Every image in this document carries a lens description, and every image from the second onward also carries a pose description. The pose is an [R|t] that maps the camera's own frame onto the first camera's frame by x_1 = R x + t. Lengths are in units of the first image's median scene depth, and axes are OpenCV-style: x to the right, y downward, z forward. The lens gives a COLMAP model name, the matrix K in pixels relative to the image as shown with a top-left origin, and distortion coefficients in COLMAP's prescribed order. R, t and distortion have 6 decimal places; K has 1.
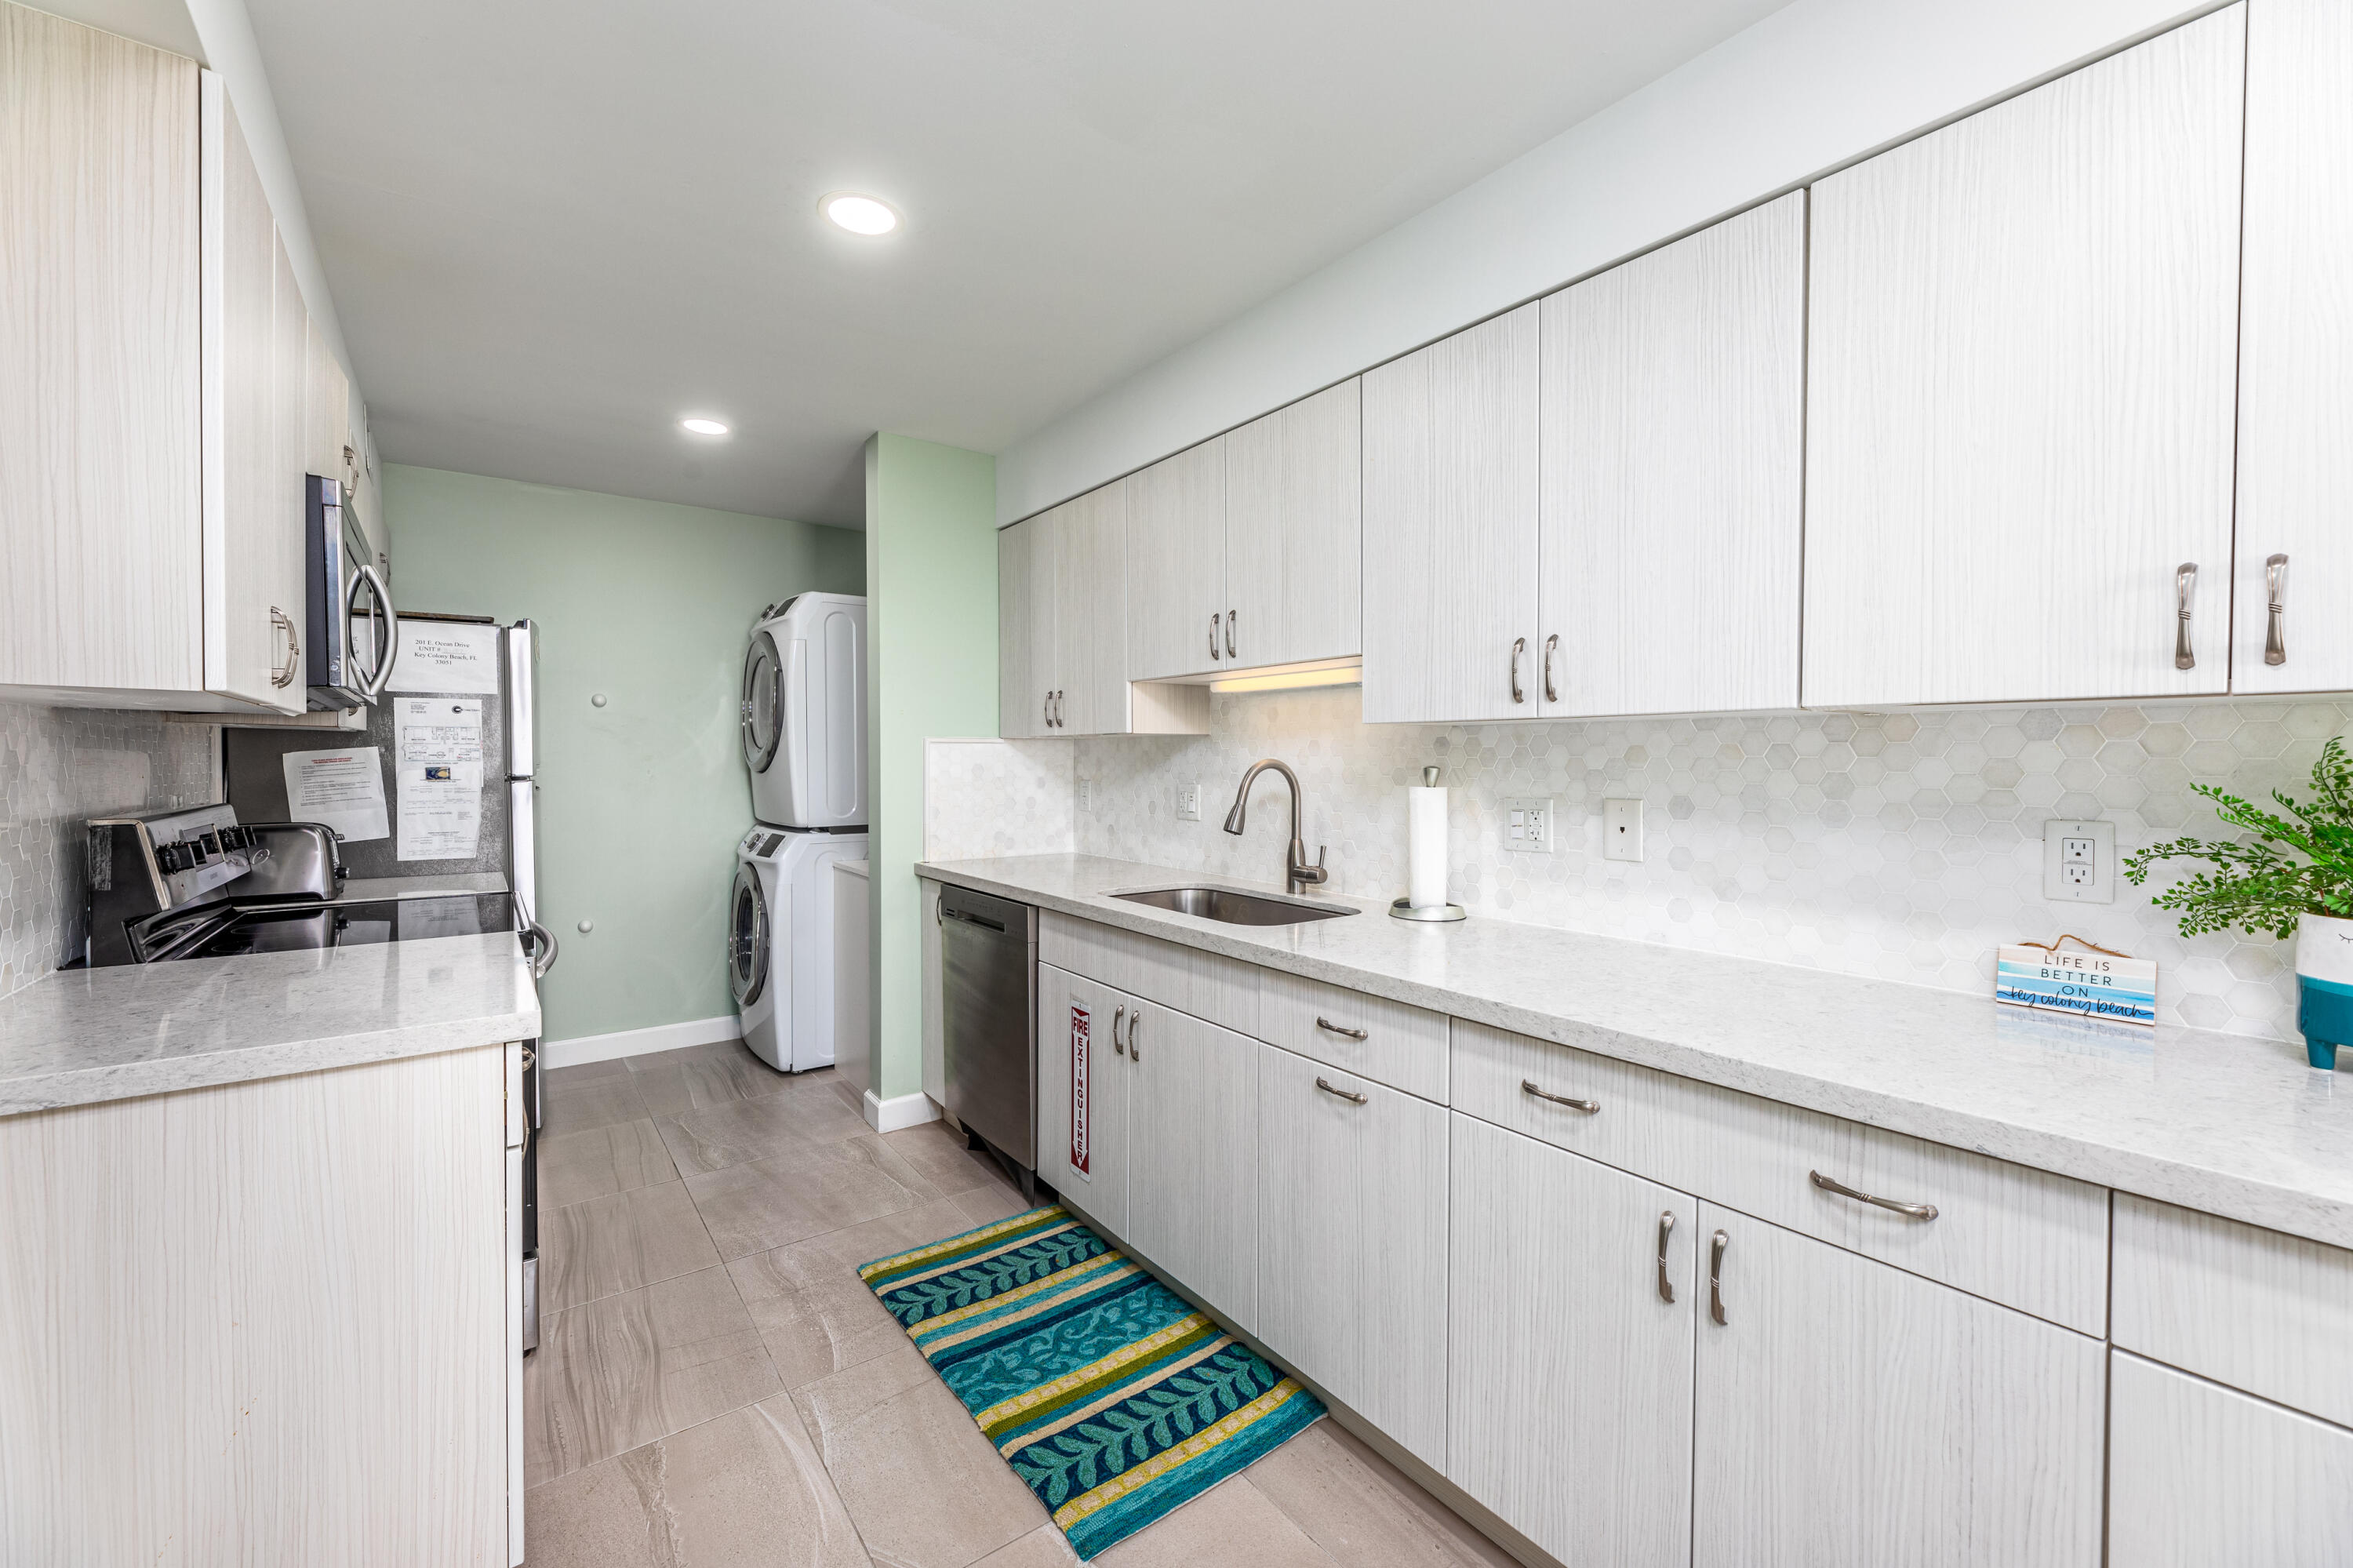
lens RADIAL K [[962.5, 0, 1112.1], [0, 962.5, 772.7], [0, 0, 1]] dist [0.010446, -0.002744]
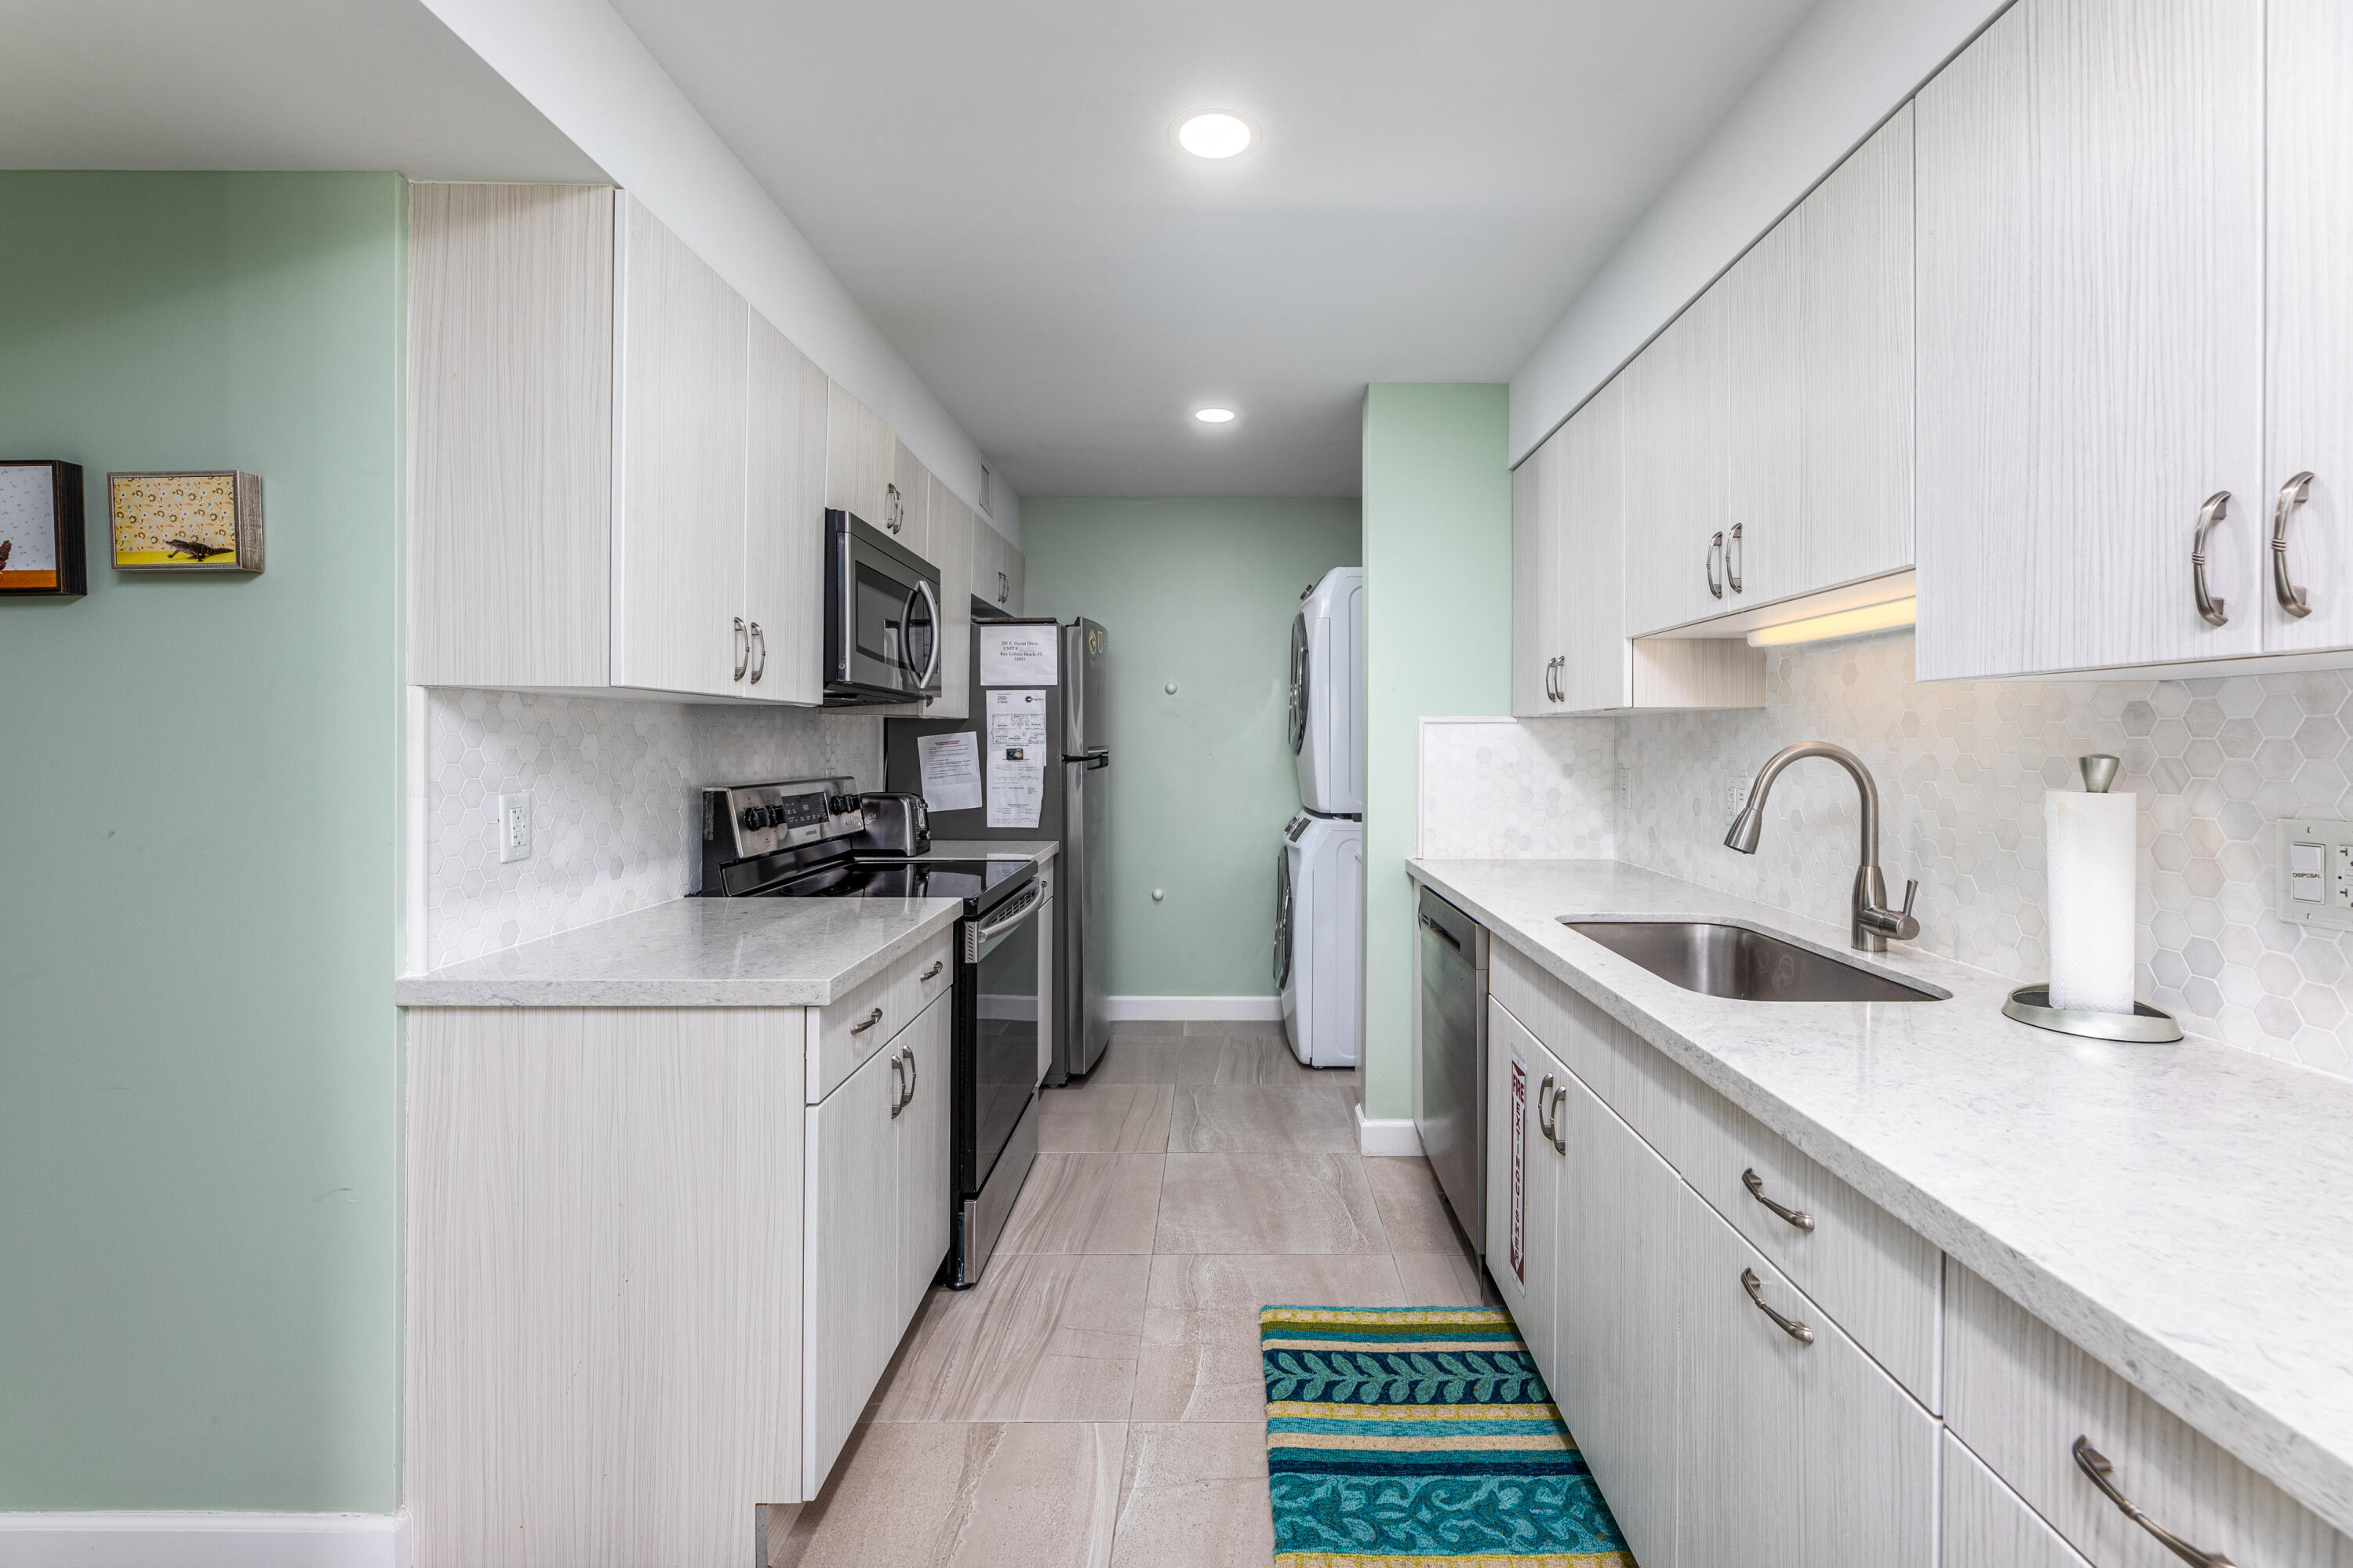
lens RADIAL K [[962.5, 0, 1200.9], [0, 962.5, 740.4], [0, 0, 1]] dist [0.010446, -0.002744]
pose [[0.813637, -0.001055, -0.581373, 0.210043], [-0.007879, 0.999887, -0.012841, -0.003370], [0.581320, 0.015029, 0.813536, 0.222308]]
